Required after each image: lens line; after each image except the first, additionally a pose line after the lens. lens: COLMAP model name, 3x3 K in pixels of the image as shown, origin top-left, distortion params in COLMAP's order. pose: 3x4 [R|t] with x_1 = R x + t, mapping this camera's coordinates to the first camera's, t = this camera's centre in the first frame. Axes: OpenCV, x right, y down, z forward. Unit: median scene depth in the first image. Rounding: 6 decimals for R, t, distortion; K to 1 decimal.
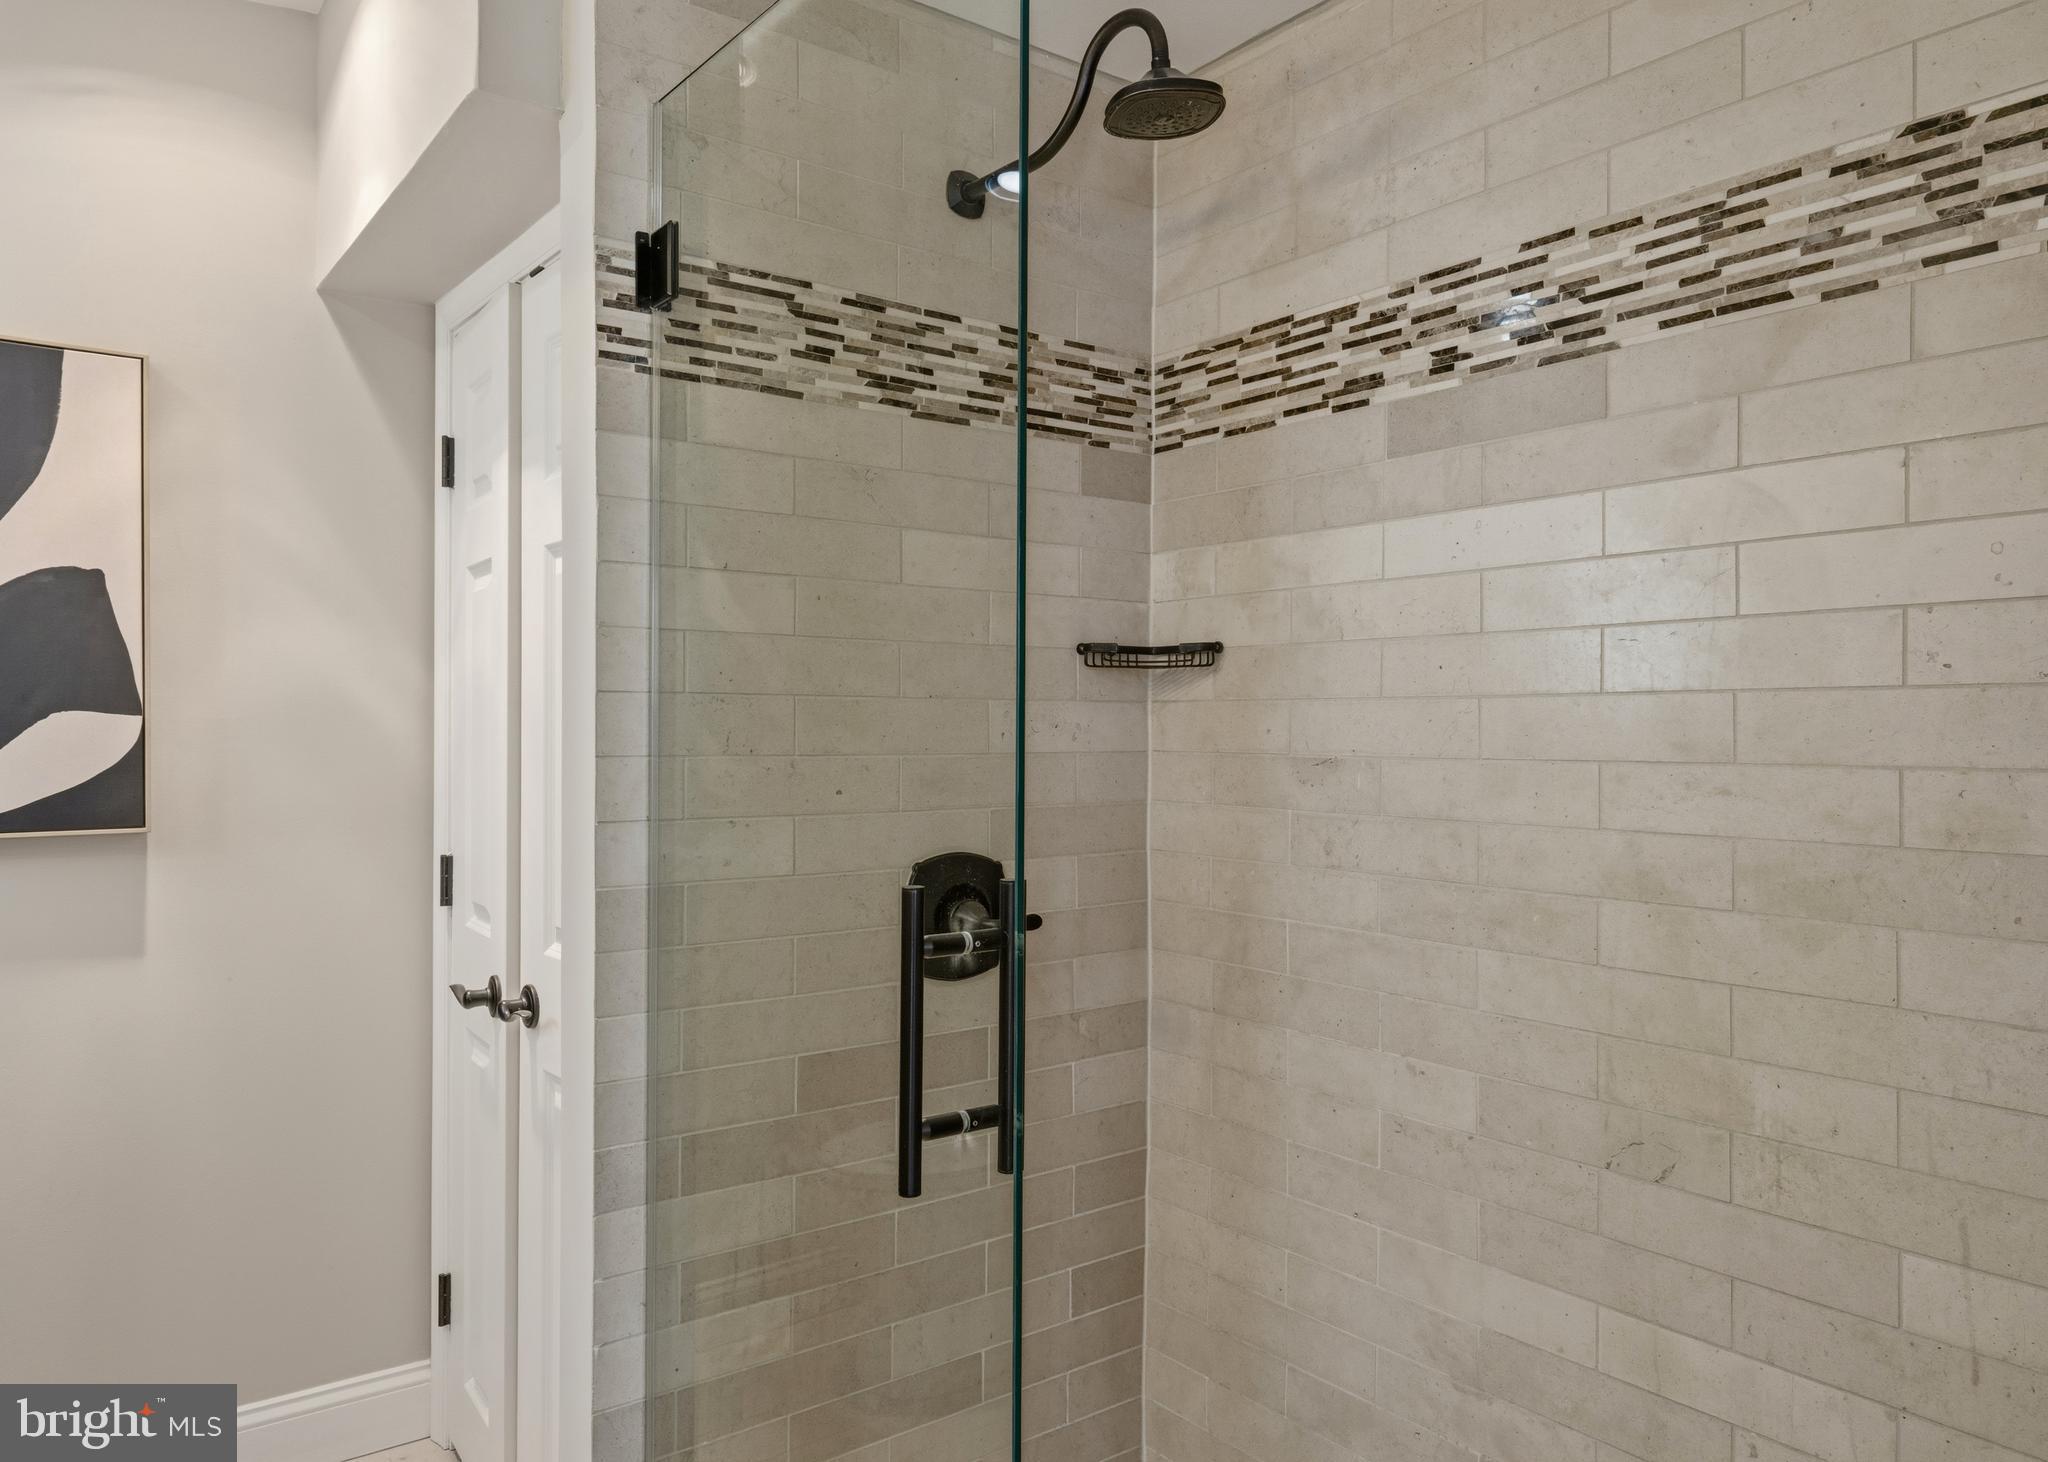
lens RADIAL K [[1420.4, 0, 1056.5], [0, 1420.4, 732.1], [0, 0, 1]] dist [0.008210, -0.000908]
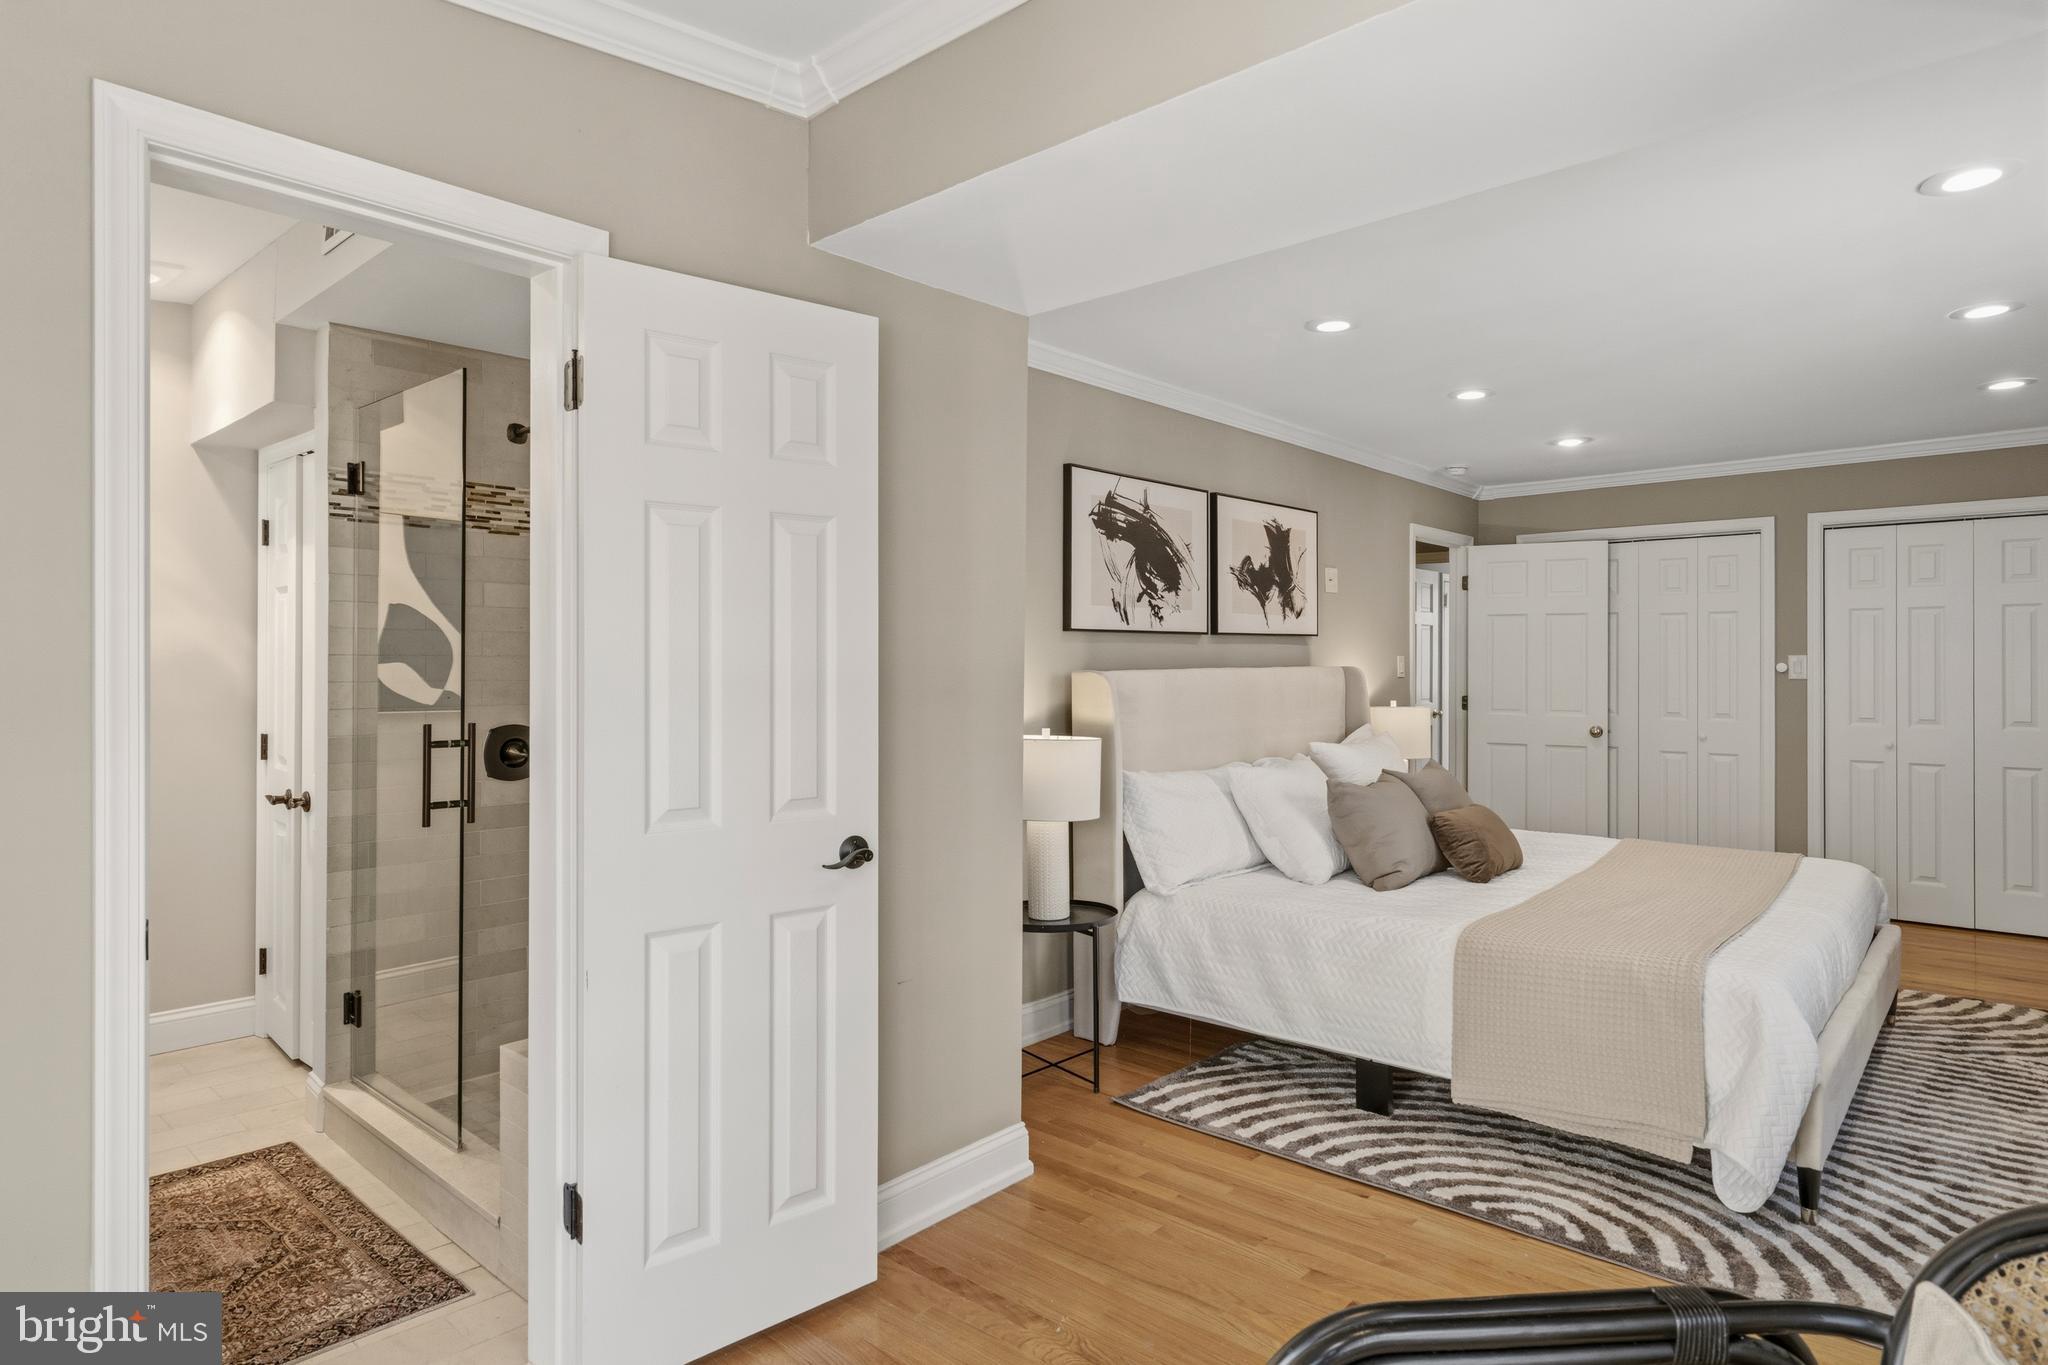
lens RADIAL K [[1110.0, 0, 1016.7], [0, 1110.0, 675.7], [0, 0, 1]] dist [-0.000692, 0.004978]
pose [[0.984193, 0.004245, 0.177050, 0.406051], [-0.005078, 0.999978, 0.004255, -0.005998], [-0.177028, -0.005087, 0.984193, -0.874017]]
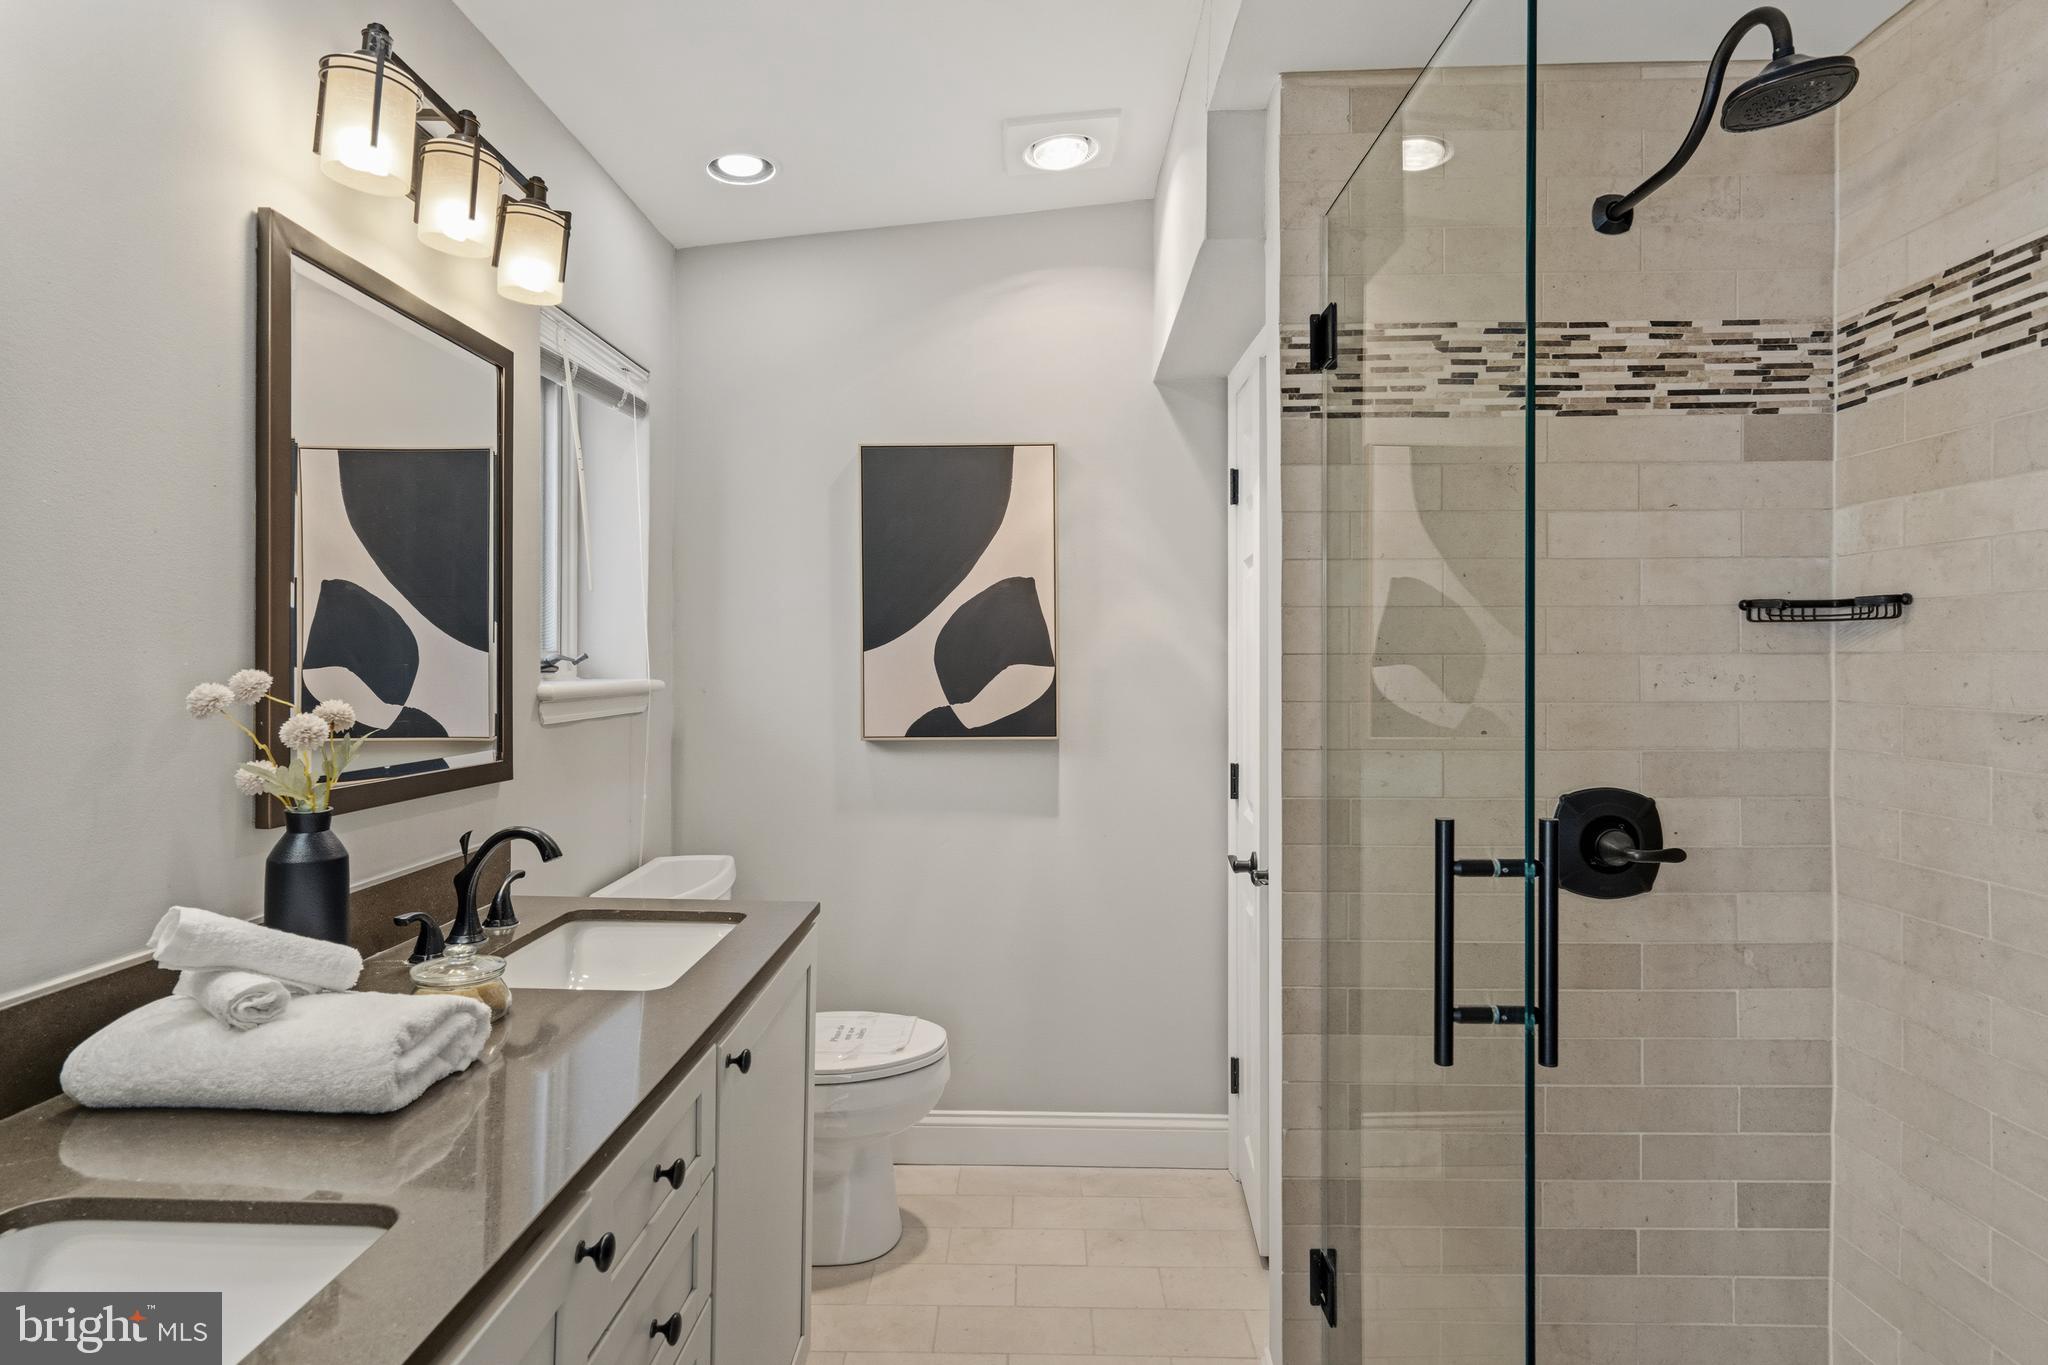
lens RADIAL K [[1110.0, 0, 1005.4], [0, 1110.0, 662.5], [0, 0, 1]] dist [-0.000692, 0.004978]
pose [[0.771410, -0.002873, -0.636332, 0.128326], [0.002297, 0.999996, -0.001729, -0.016100], [0.636335, -0.000128, 0.771413, -0.001253]]
